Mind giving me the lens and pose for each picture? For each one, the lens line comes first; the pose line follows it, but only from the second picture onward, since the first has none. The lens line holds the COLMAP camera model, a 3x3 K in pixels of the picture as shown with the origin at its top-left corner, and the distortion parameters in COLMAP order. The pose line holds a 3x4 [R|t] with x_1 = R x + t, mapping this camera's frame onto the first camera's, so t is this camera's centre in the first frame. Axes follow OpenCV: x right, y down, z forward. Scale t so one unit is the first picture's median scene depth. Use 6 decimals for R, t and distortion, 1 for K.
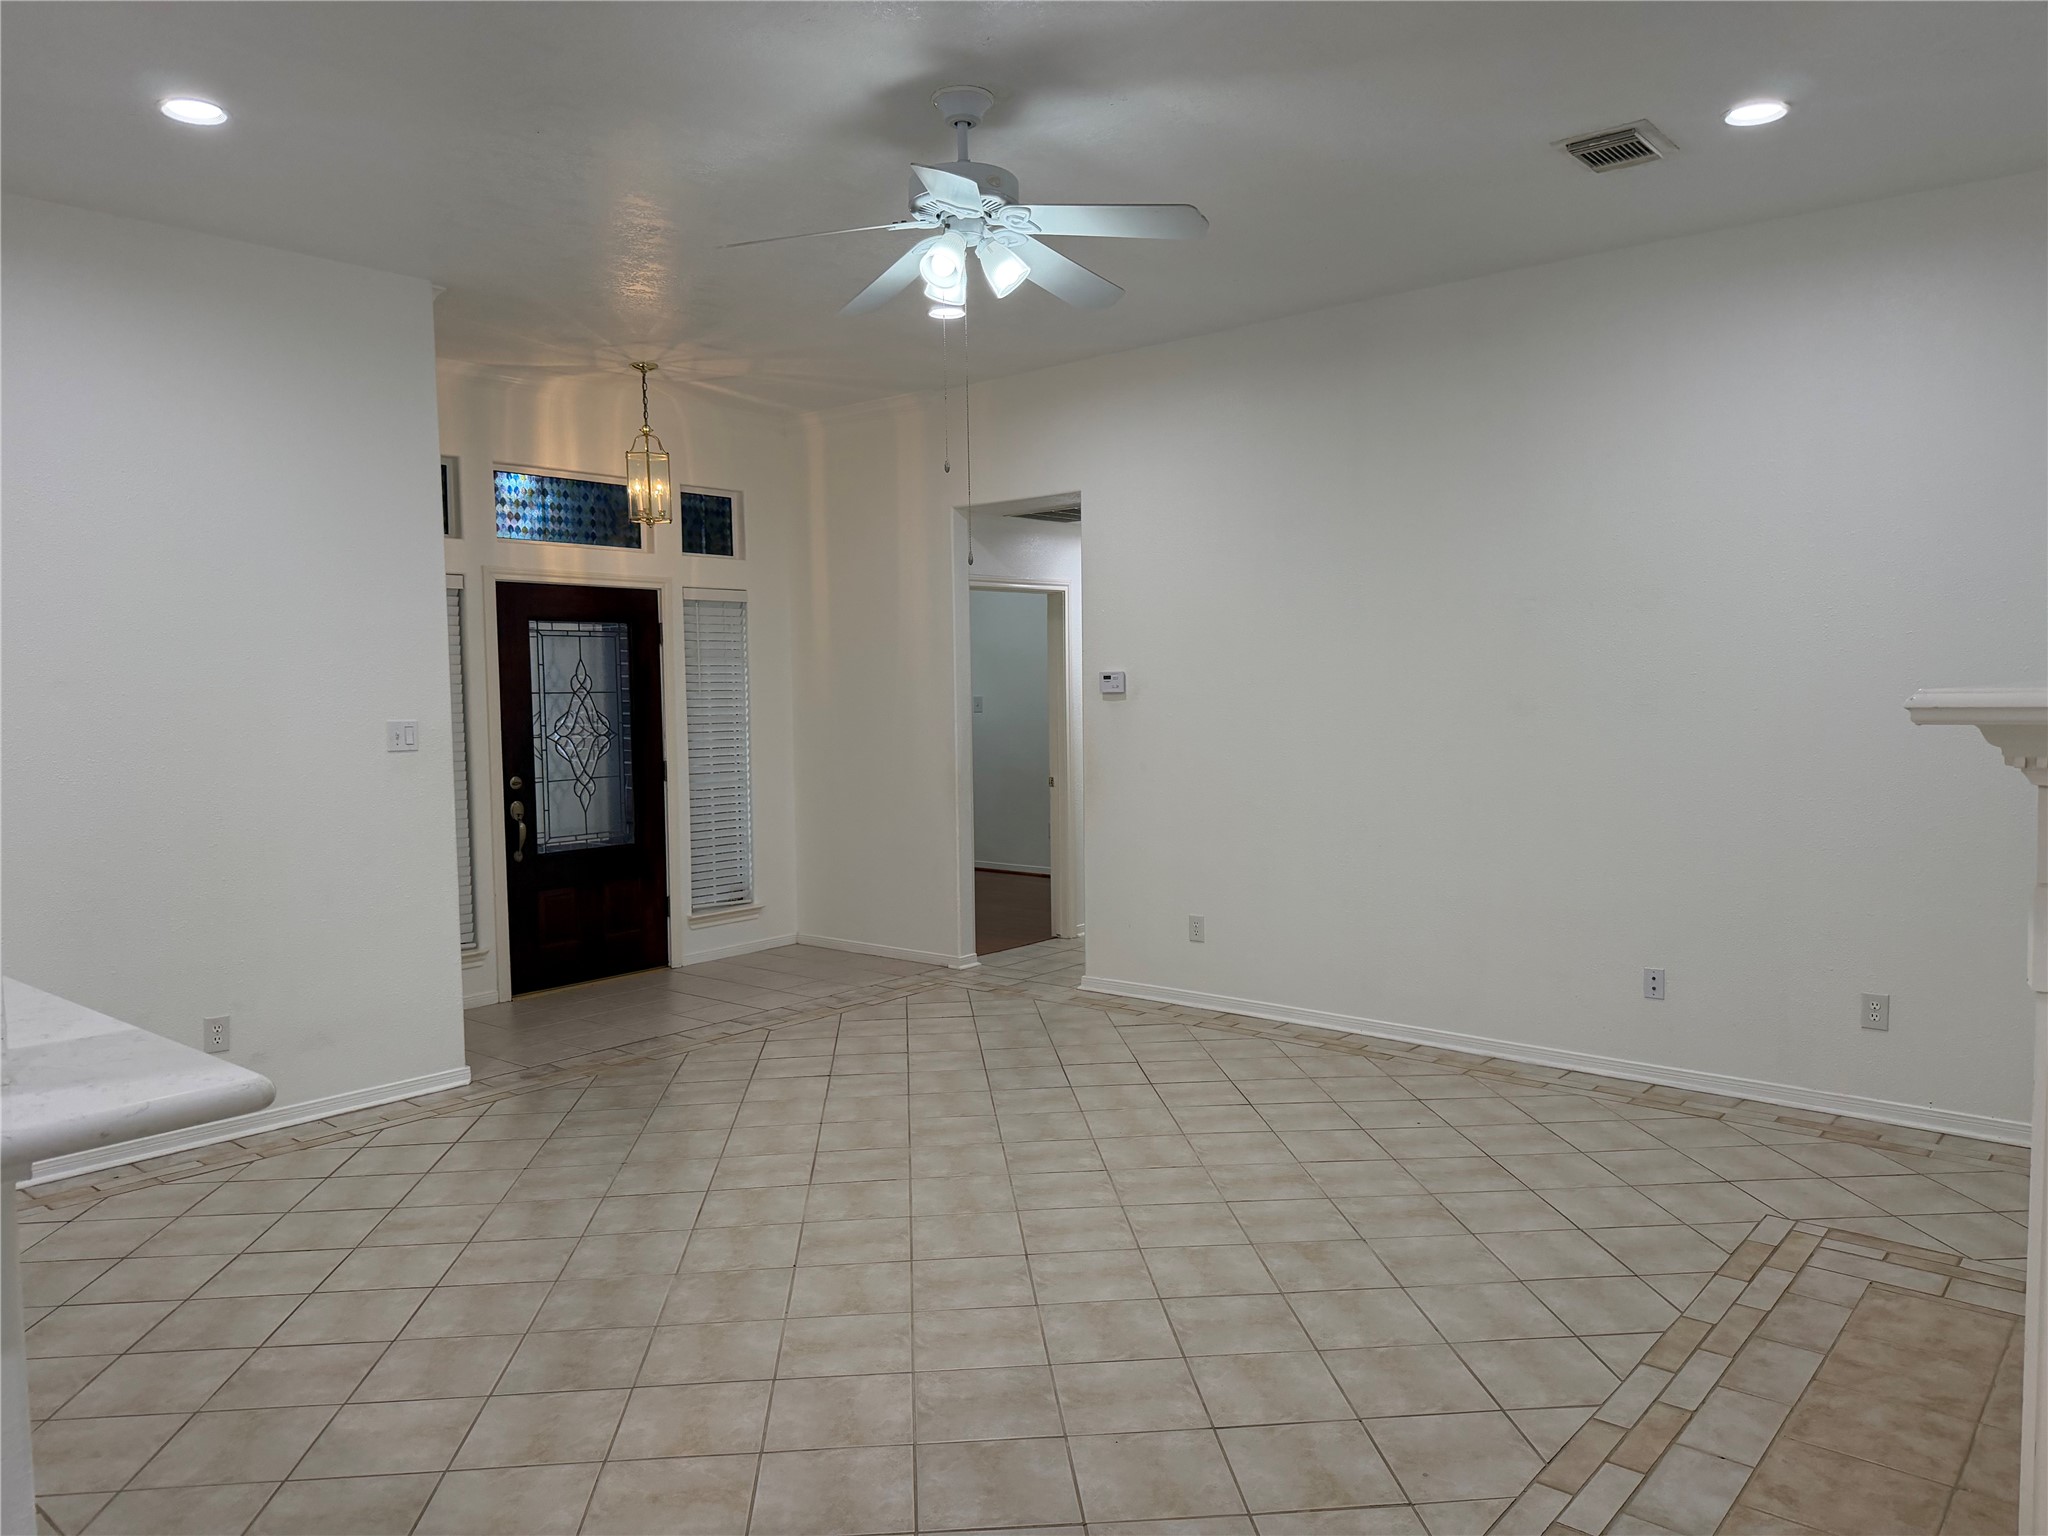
lens RADIAL K [[1420.5, 0, 1010.4], [0, 1420.5, 769.4], [0, 0, 1]] dist [0.100585, -0.114439]
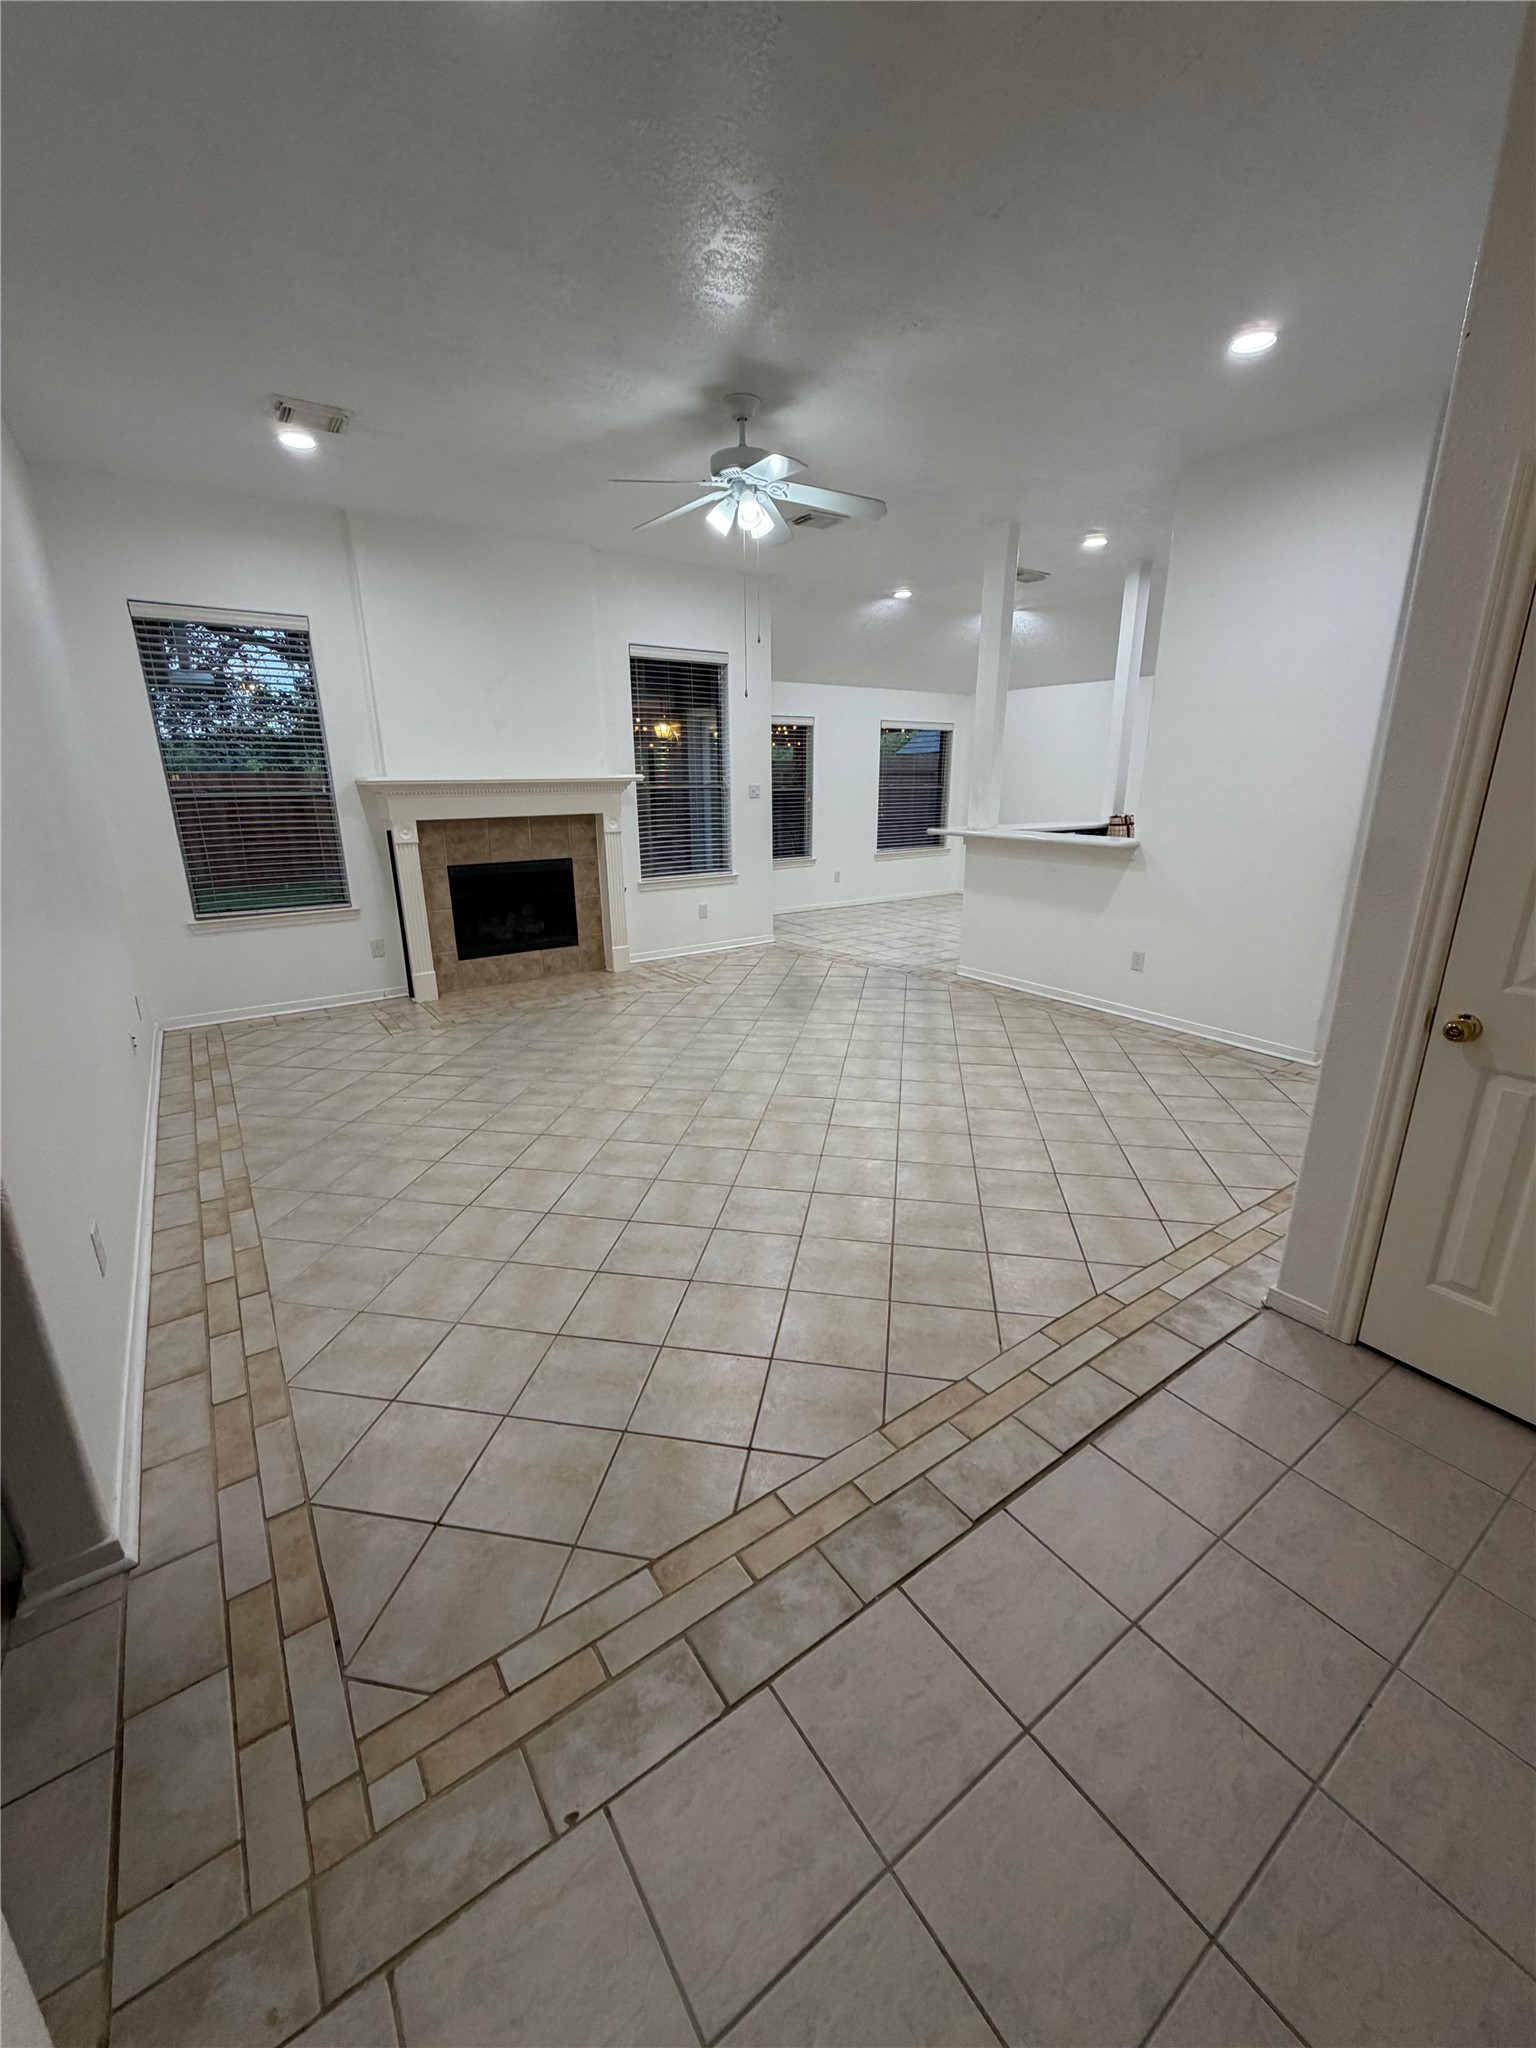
lens RADIAL K [[817.7, 0, 765.4], [0, 817.7, 1015.7], [0, 0, 1]] dist [0.000045, 0.000146]
pose [[-0.967776, -0.052575, 0.246264, -0.211252], [0.035392, 0.939855, 0.339735, -0.077962], [-0.249314, 0.337503, -0.907708, 1.350082]]
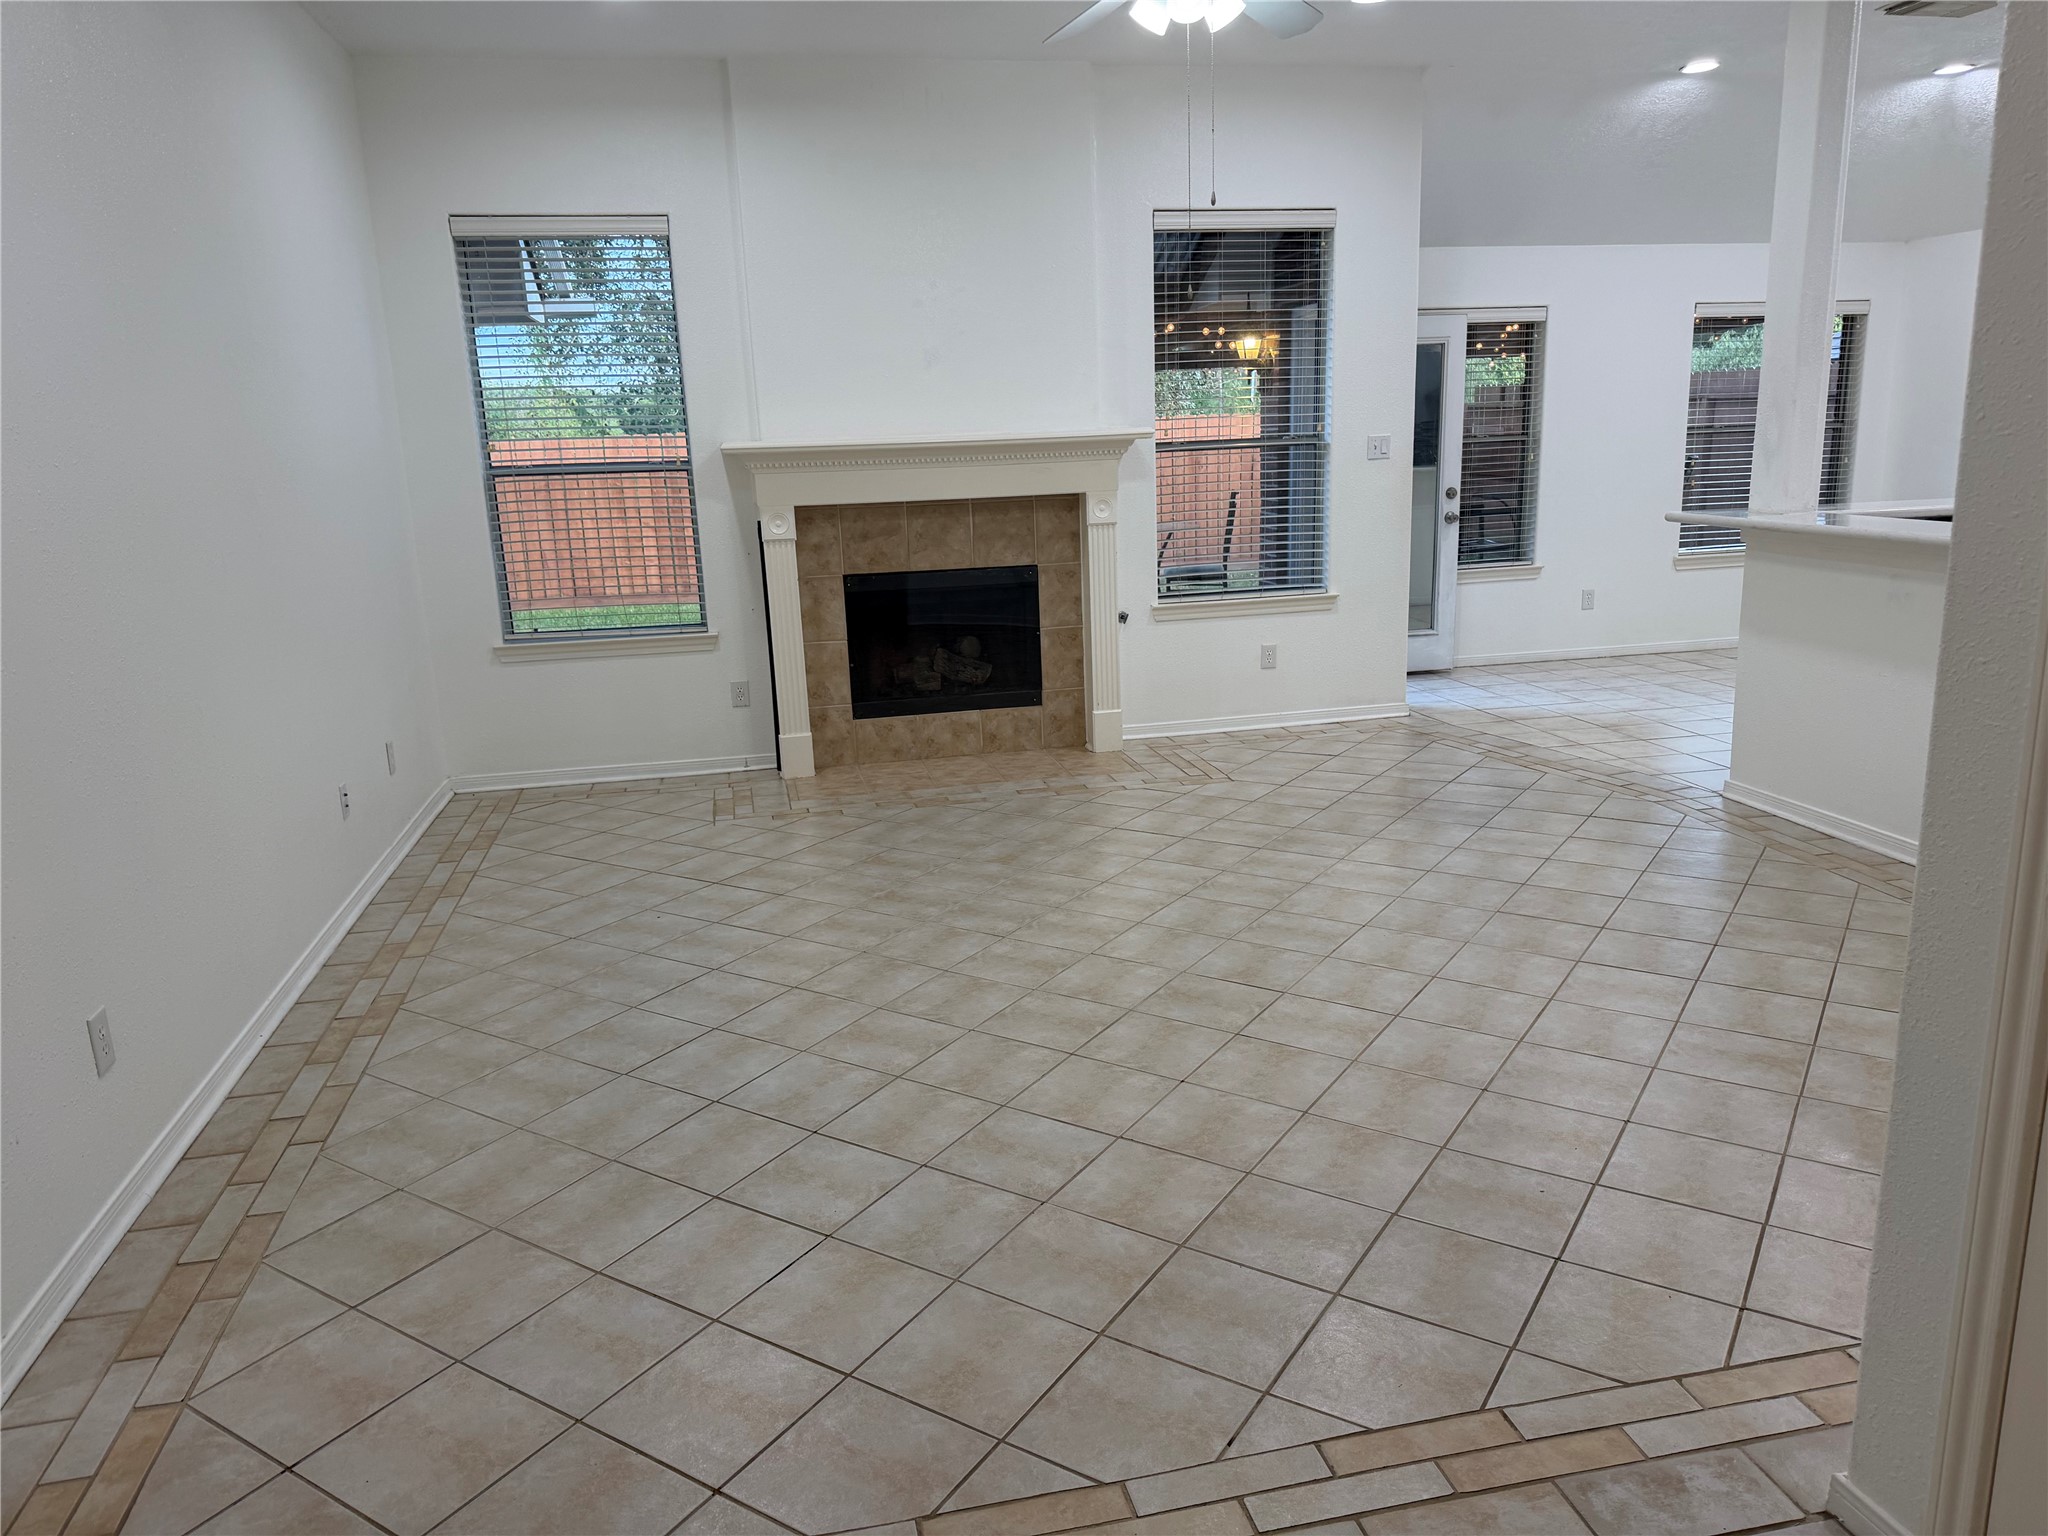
lens RADIAL K [[1426.6, 0, 1024.0], [0, 1426.6, 768.0], [0, 0, 1]] dist [0.133985, -0.231043]
pose [[-0.789876, -0.099658, 0.605115, -0.401853], [0.086067, 0.958928, 0.270275, -0.073825], [-0.607197, 0.265564, -0.748858, 1.293586]]
